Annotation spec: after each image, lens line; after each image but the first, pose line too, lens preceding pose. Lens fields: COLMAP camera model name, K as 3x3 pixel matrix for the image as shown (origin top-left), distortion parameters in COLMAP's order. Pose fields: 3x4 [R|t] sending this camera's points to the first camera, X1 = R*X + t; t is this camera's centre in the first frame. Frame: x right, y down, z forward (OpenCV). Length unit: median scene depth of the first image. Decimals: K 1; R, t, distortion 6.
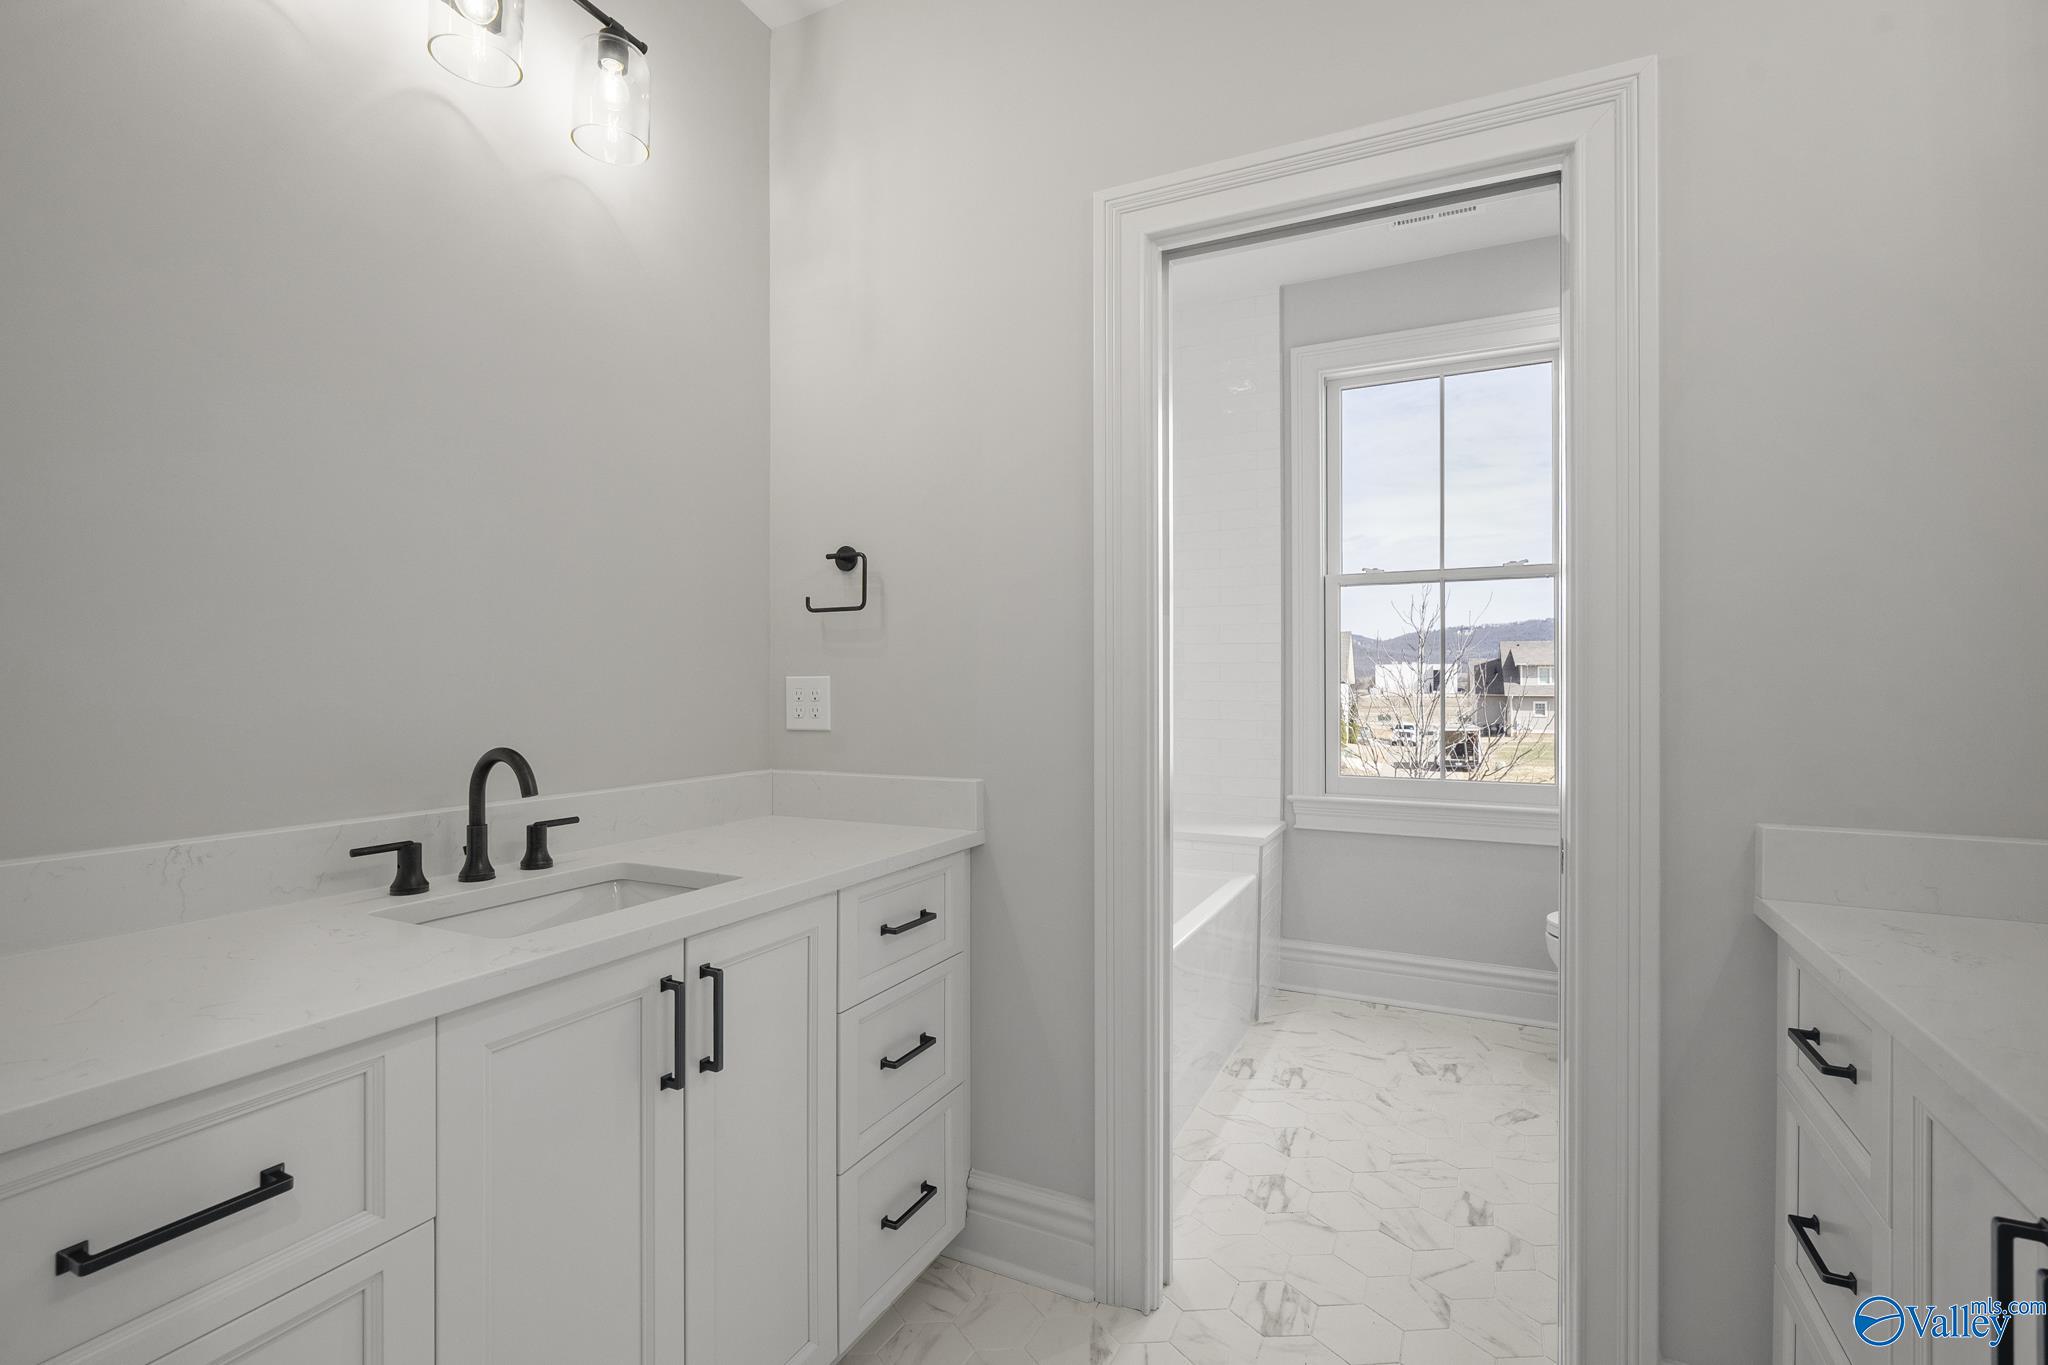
lens RADIAL K [[932.0, 0, 1022.7], [0, 932.0, 677.7], [0, 0, 1]] dist [-0.012259, 0.004095]
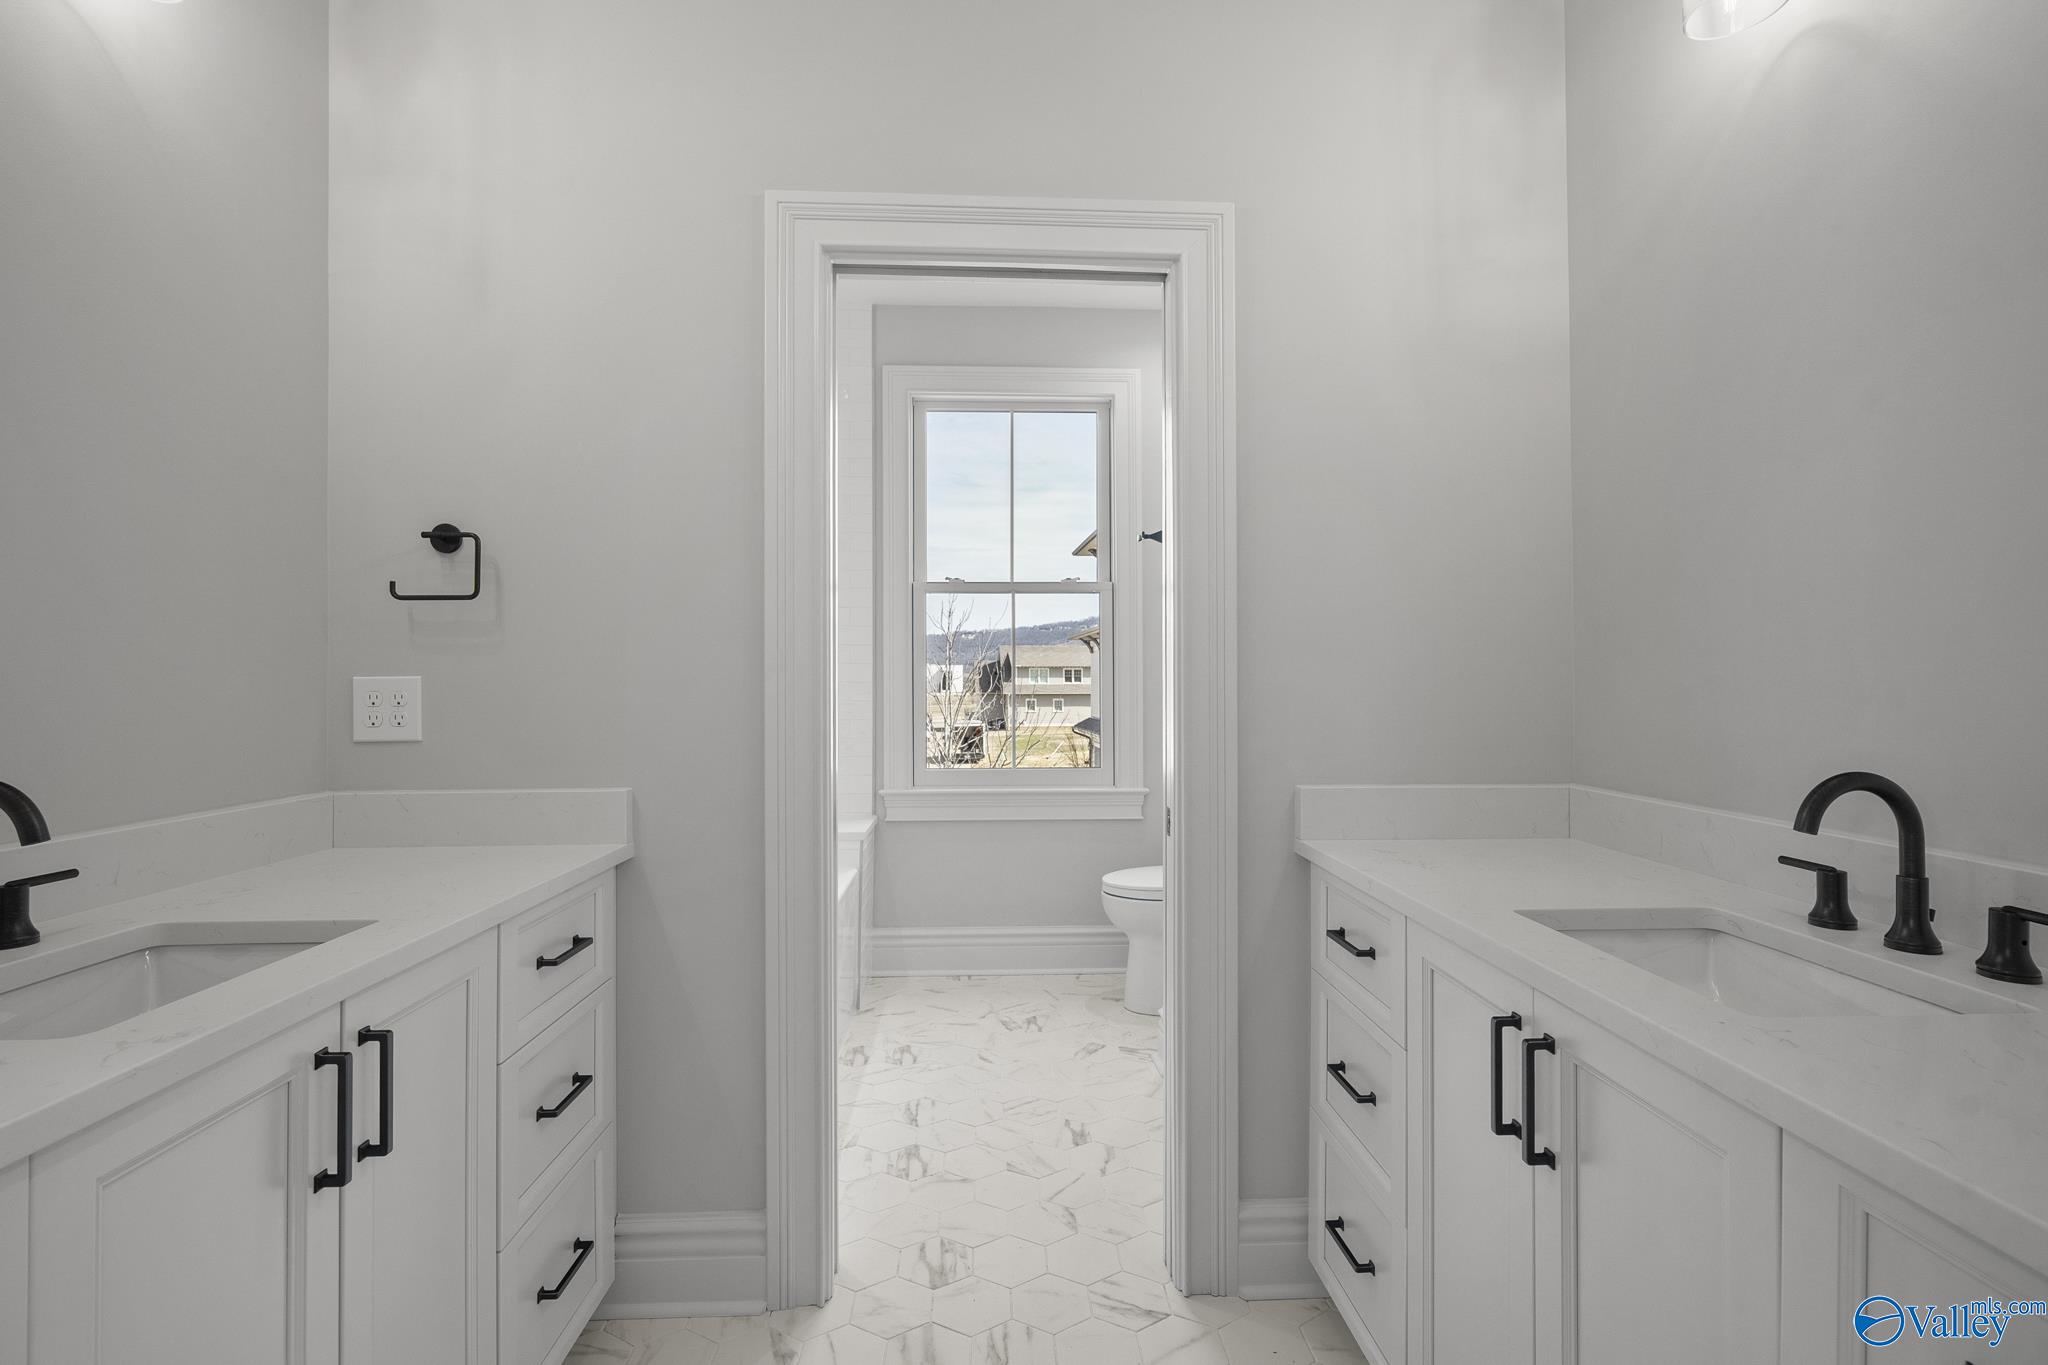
lens RADIAL K [[932.0, 0, 1040.1], [0, 932.0, 669.3], [0, 0, 1]] dist [-0.012259, 0.004095]
pose [[0.870190, 0.004392, 0.492696, -0.157508], [0.000089, 0.999959, -0.009071, -0.000294], [-0.492716, 0.007938, 0.870154, -0.004670]]
